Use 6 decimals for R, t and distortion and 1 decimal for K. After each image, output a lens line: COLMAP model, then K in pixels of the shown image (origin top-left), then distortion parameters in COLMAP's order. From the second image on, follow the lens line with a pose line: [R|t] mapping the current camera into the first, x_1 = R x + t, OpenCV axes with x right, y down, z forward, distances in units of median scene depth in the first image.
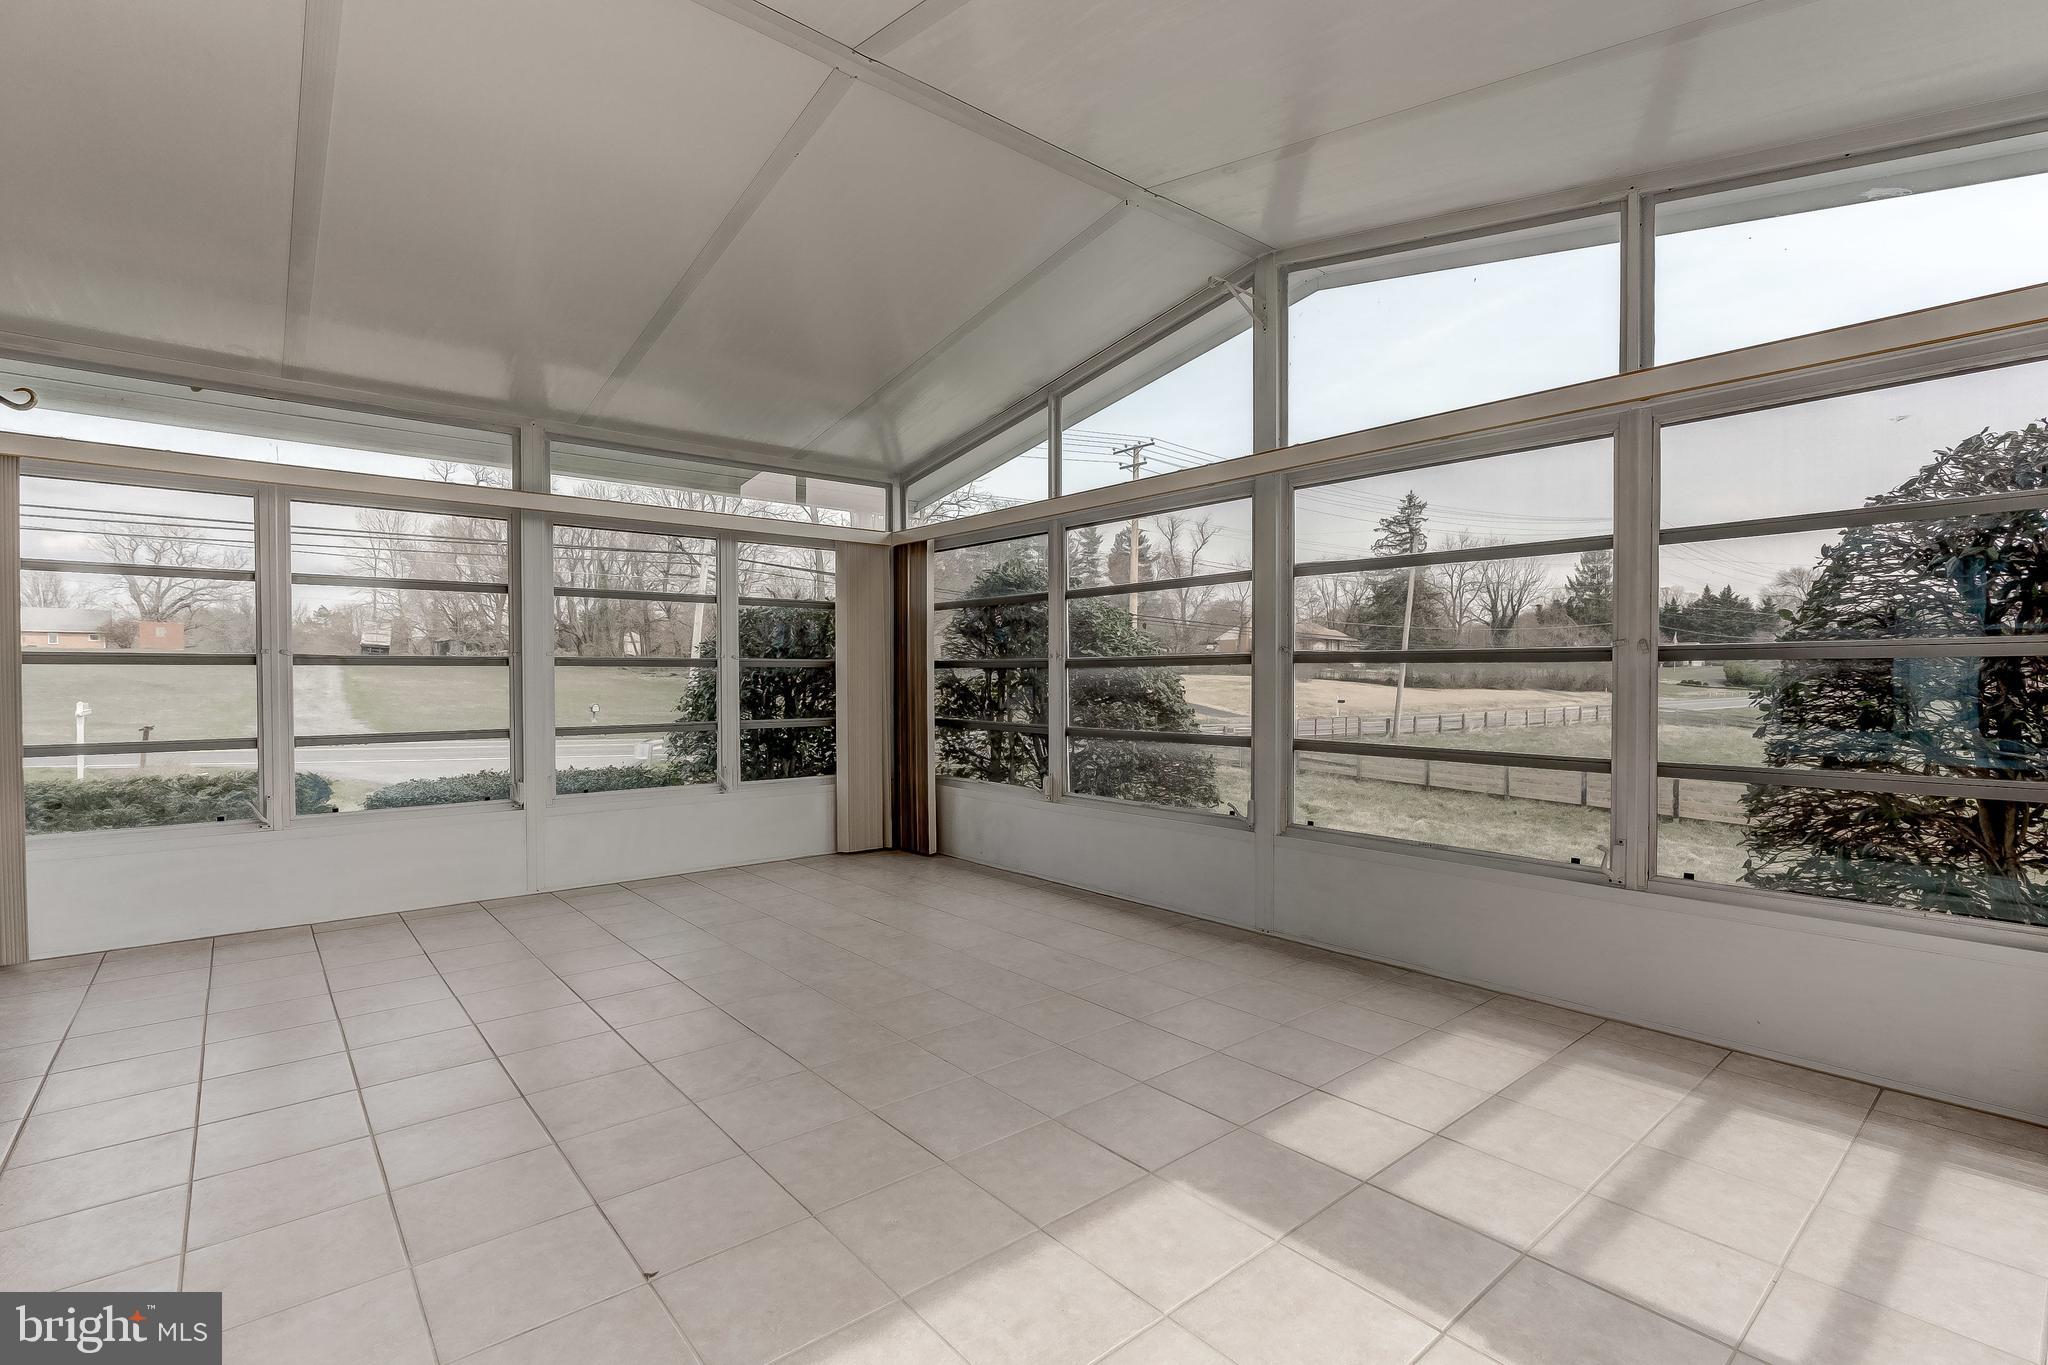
lens RADIAL K [[934.4, 0, 1010.7], [0, 934.4, 675.6], [0, 0, 1]] dist [-0.008852, -0.000080]
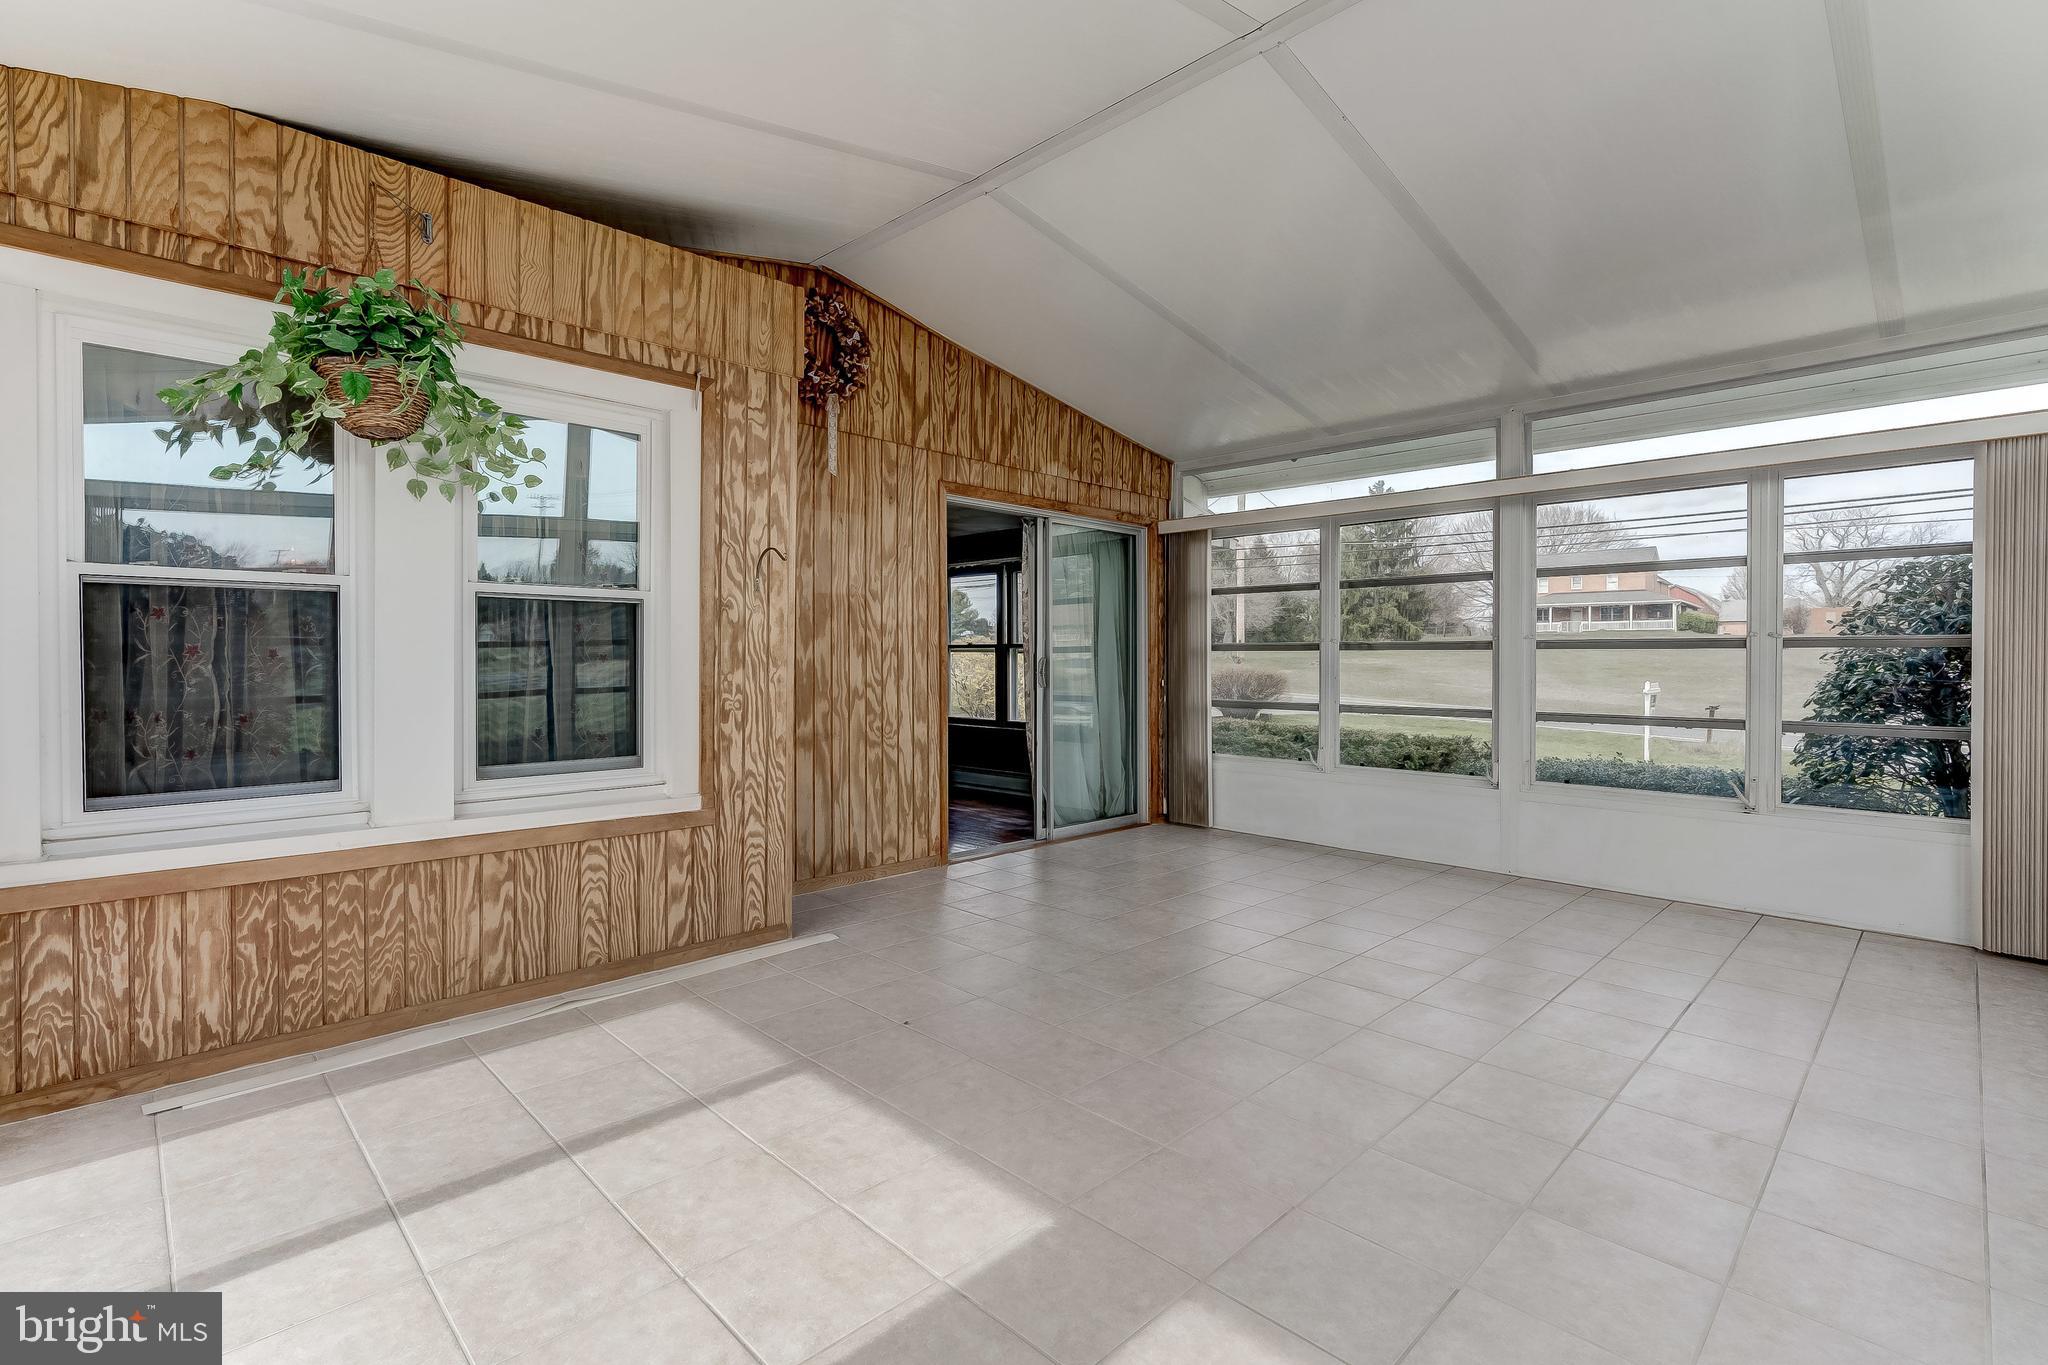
lens RADIAL K [[934.4, 0, 1014.0], [0, 934.4, 676.1], [0, 0, 1]] dist [-0.008852, -0.000080]
pose [[0.080706, 0.020289, -0.996531, 0.383682], [-0.002096, 0.999794, 0.020185, -0.001041], [0.996736, 0.000460, 0.080732, 0.321116]]
